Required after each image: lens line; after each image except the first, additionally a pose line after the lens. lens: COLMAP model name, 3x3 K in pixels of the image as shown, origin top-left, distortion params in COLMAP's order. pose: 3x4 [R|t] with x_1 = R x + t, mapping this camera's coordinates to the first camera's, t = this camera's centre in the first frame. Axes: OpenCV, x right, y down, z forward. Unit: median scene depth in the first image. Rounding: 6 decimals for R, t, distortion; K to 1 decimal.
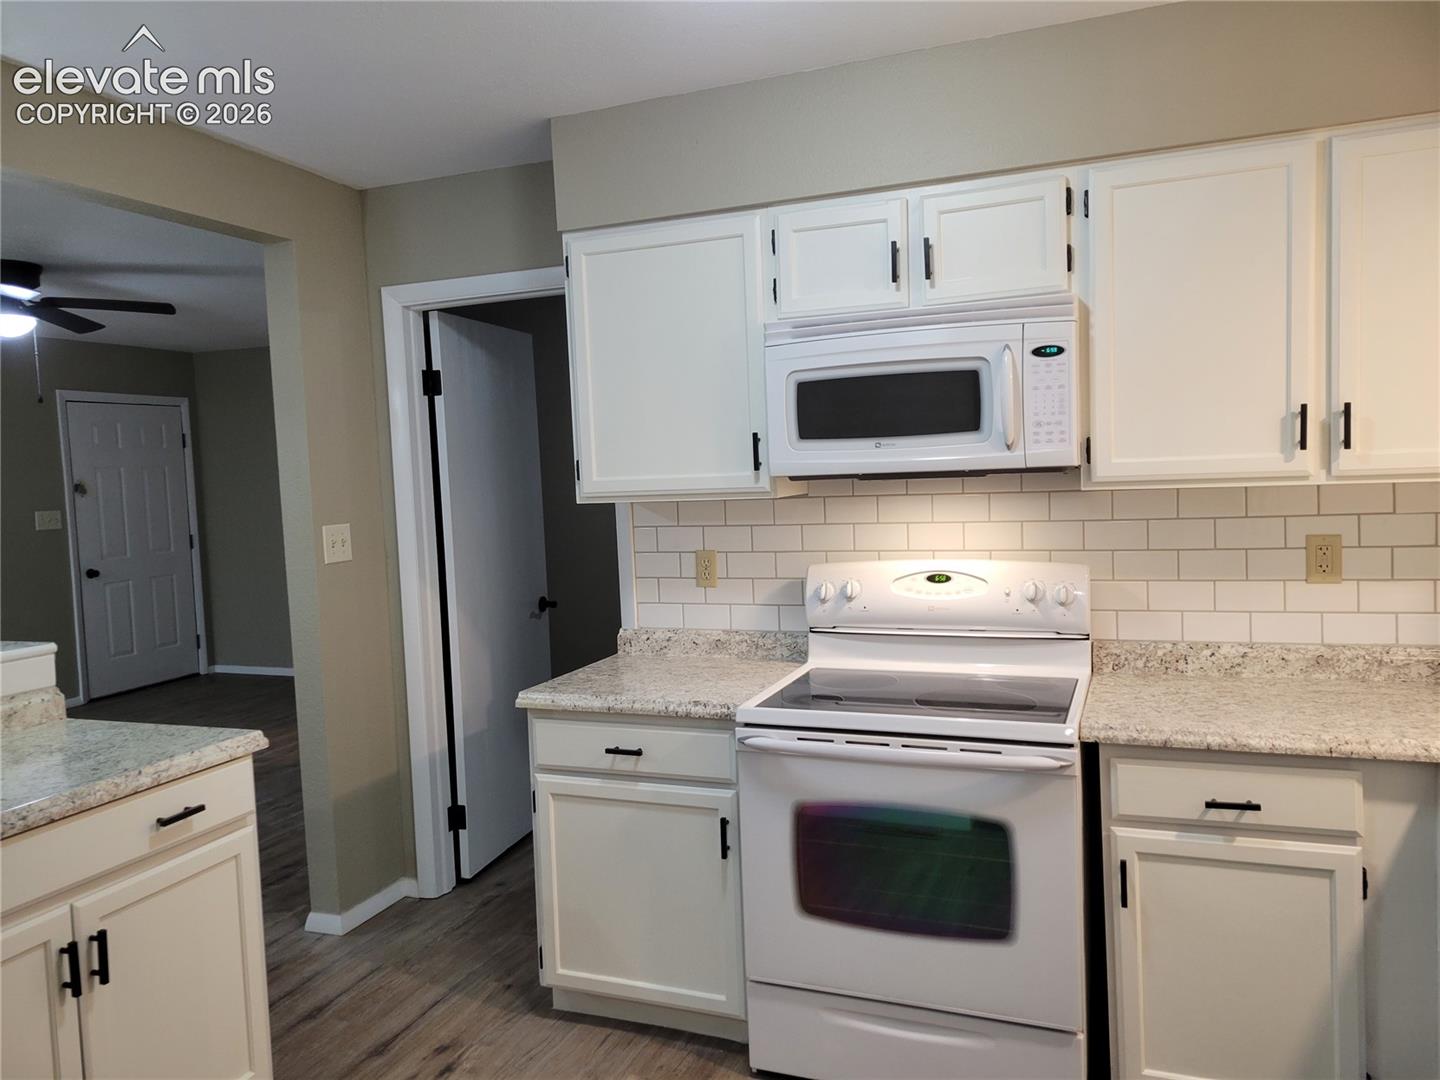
lens RADIAL K [[1071.0, 0, 720.0], [0, 1071.0, 540.0], [0, 0, 1]] dist [0.046228, -0.019882]
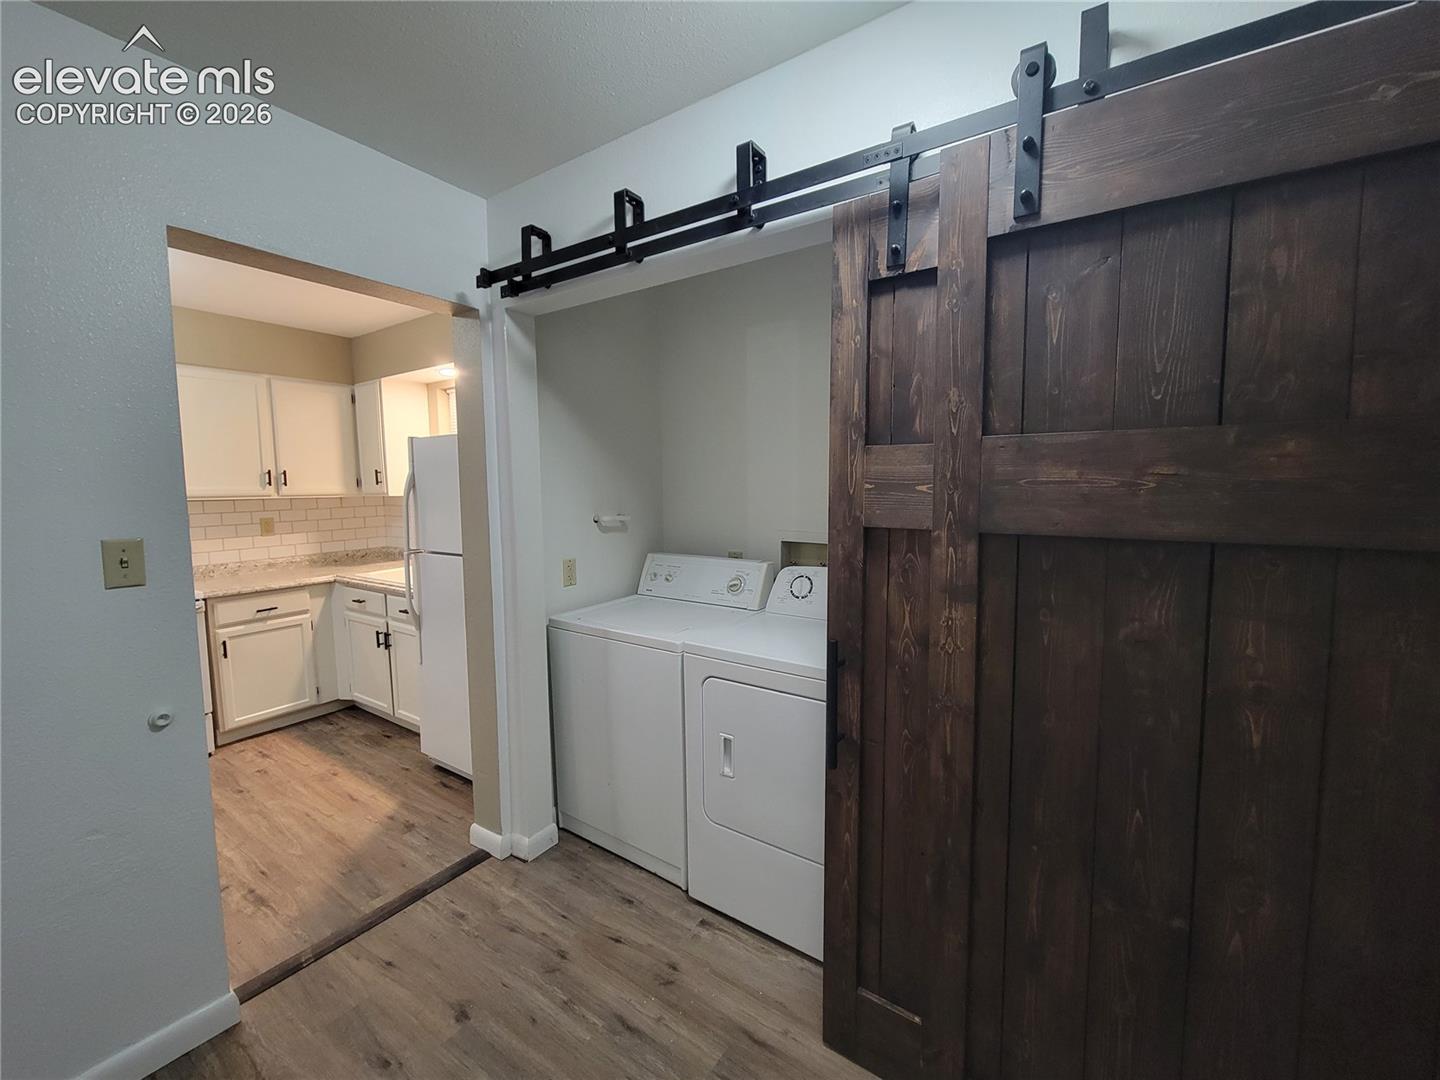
lens RADIAL K [[586.1, 0, 717.1], [0, 586.1, 530.7], [0, 0, 1]] dist [0.000083, -0.000047]
pose [[0.218479, -0.044633, 0.974821, -0.622074], [0.069520, 0.997127, 0.030073, 0.060671], [-0.973362, 0.061199, 0.220954, -0.413071]]
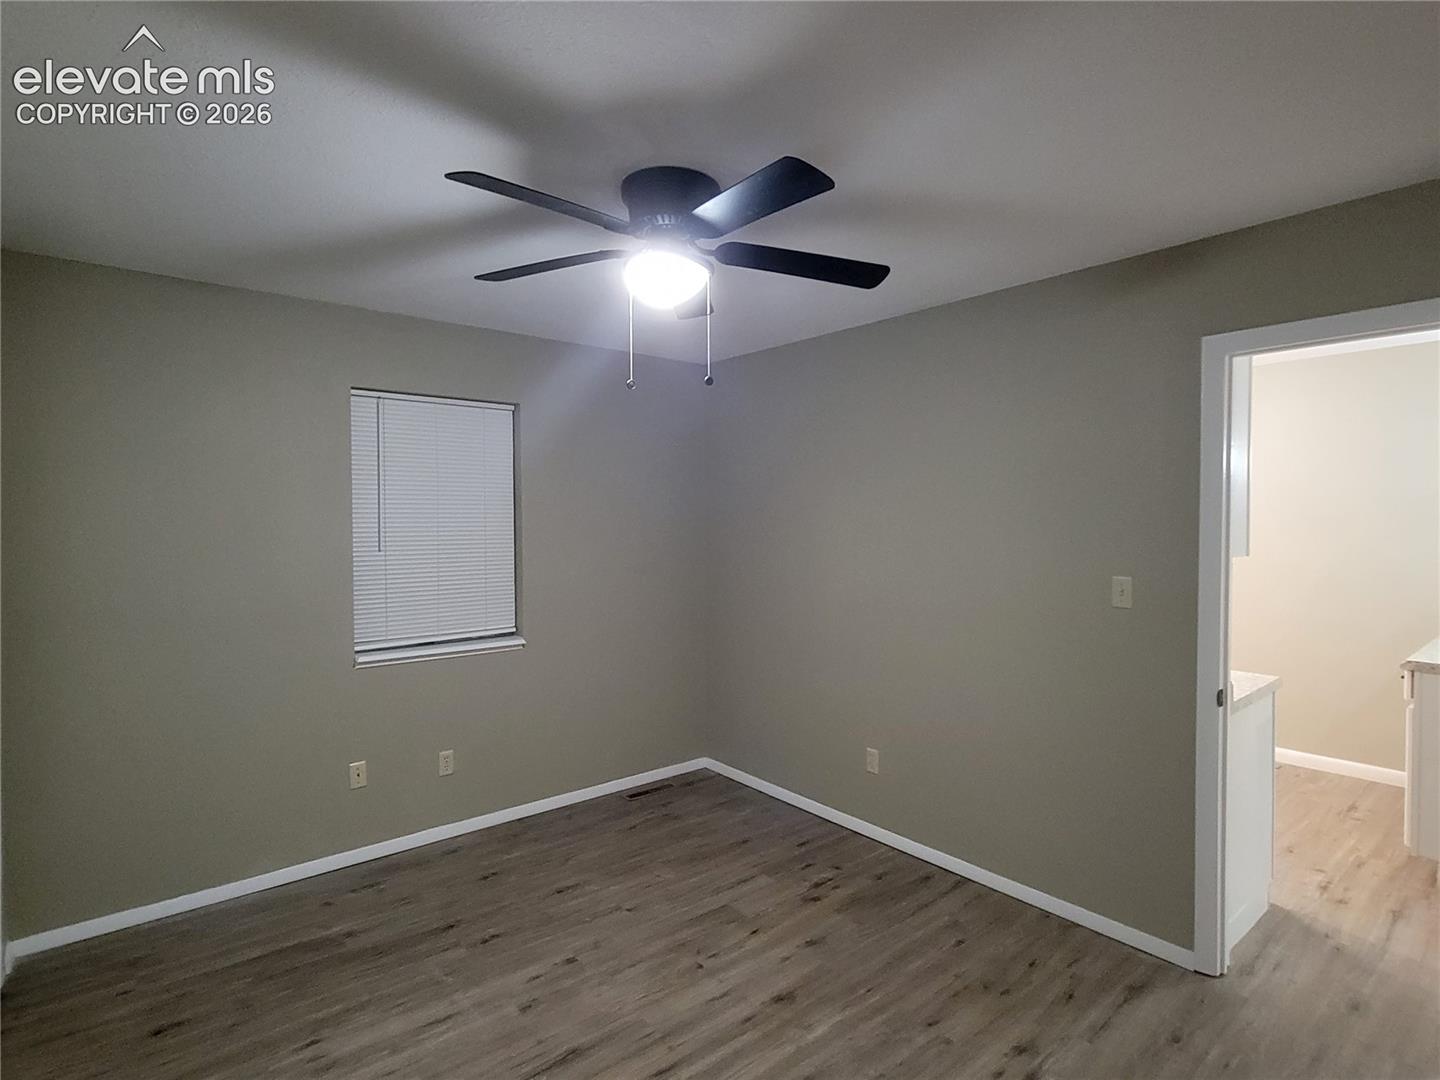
lens RADIAL K [[738.0, 0, 724.7], [0, 738.0, 533.1], [0, 0, 1]] dist [0.000830, -0.000361]
pose [[-0.874876, 0.030146, 0.483409, -0.012849], [0.069782, 0.995494, 0.064211, -0.181423], [-0.479295, 0.089910, -0.873037, 2.314788]]
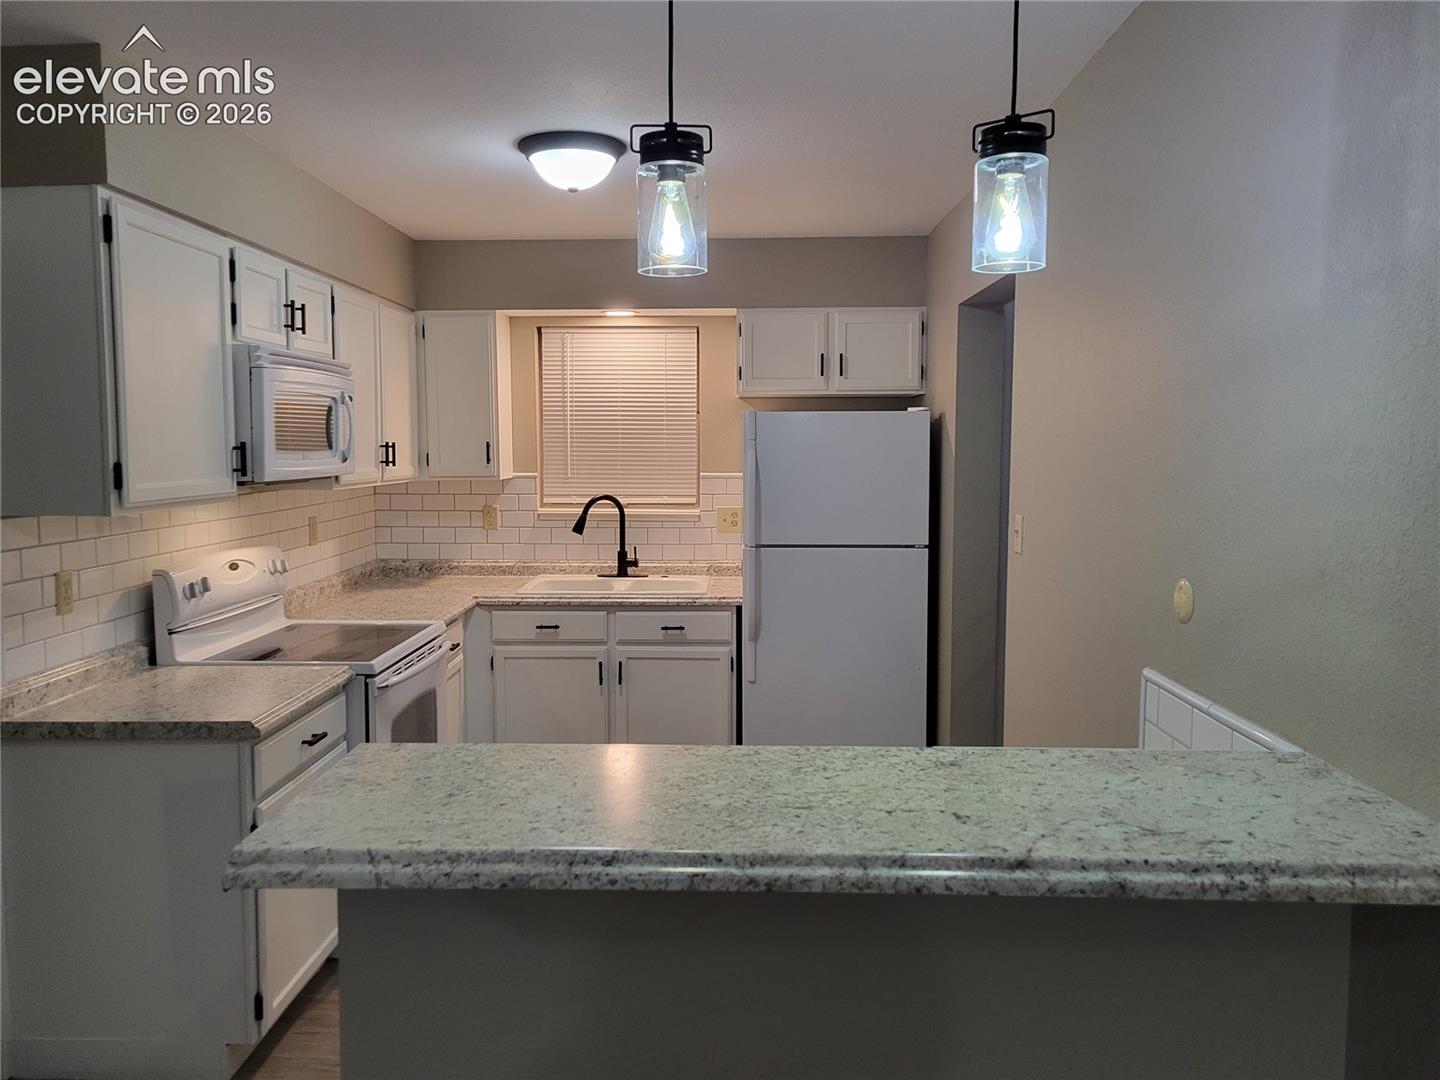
lens RADIAL K [[1071.0, 0, 720.0], [0, 1071.0, 540.0], [0, 0, 1]] dist [0.046228, -0.019882]
pose [[-0.350636, -0.047305, 0.935316, -1.225127], [0.076804, 0.993907, 0.079061, -0.052869], [-0.933357, 0.099558, -0.344866, 0.980601]]
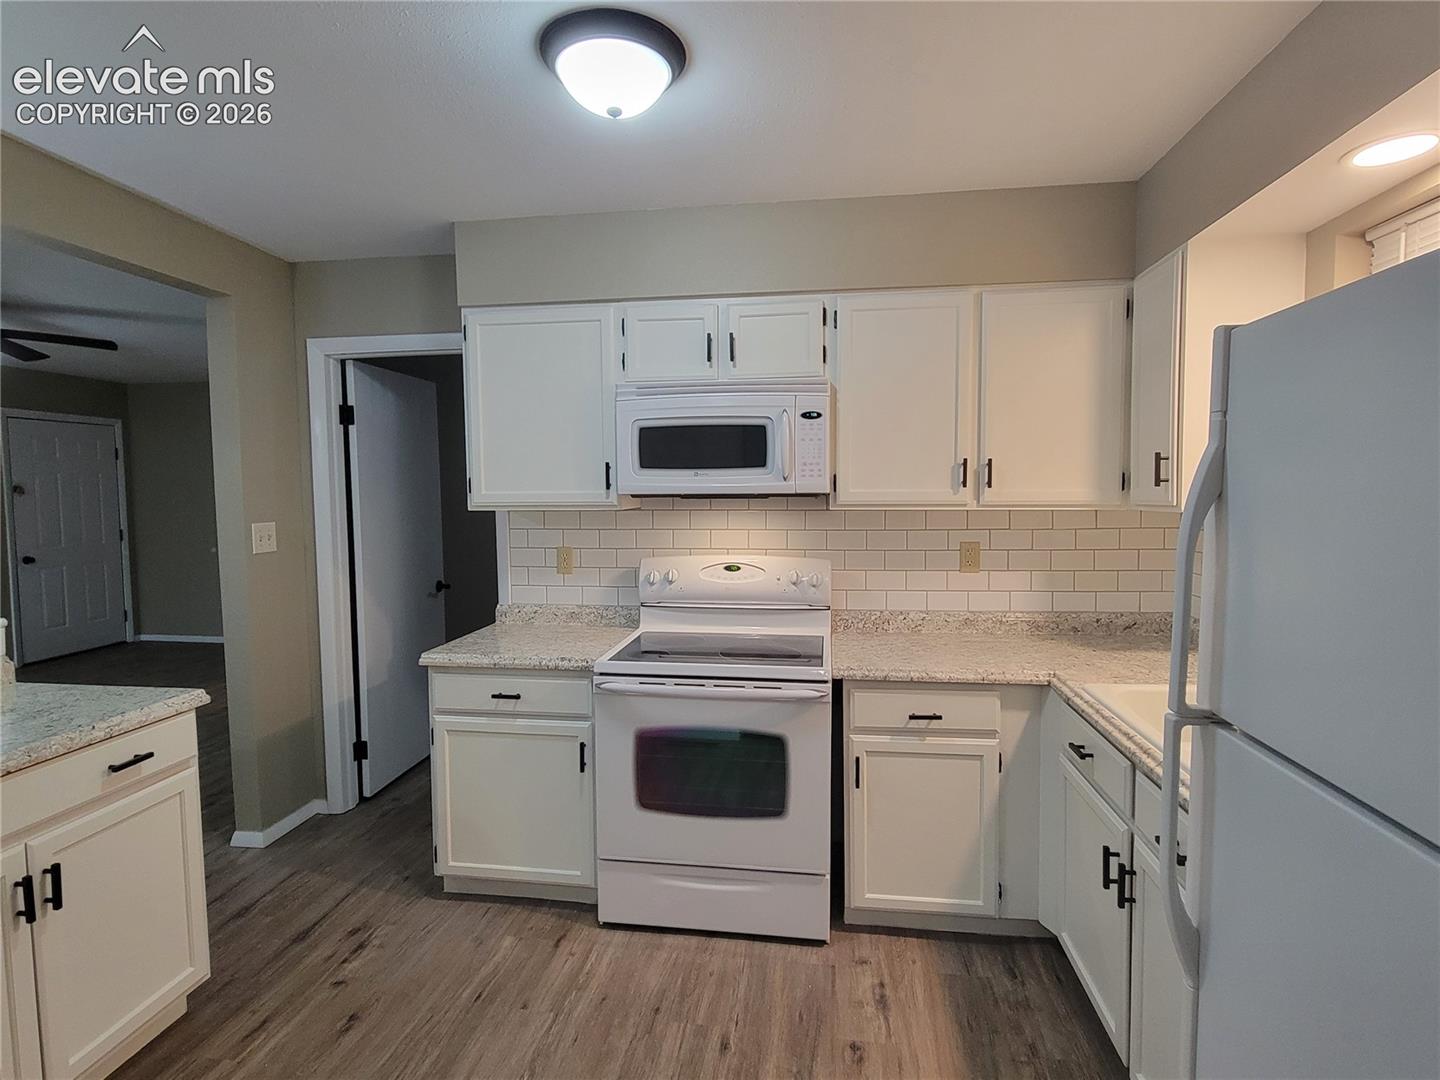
lens RADIAL K [[738.0, 0, 724.7], [0, 738.0, 533.1], [0, 0, 1]] dist [0.000830, -0.000361]
pose [[0.971491, 0.017257, 0.236449, -0.045030], [-0.014444, 0.999803, -0.013623, 0.002162], [-0.236637, 0.009819, 0.971549, 0.039090]]
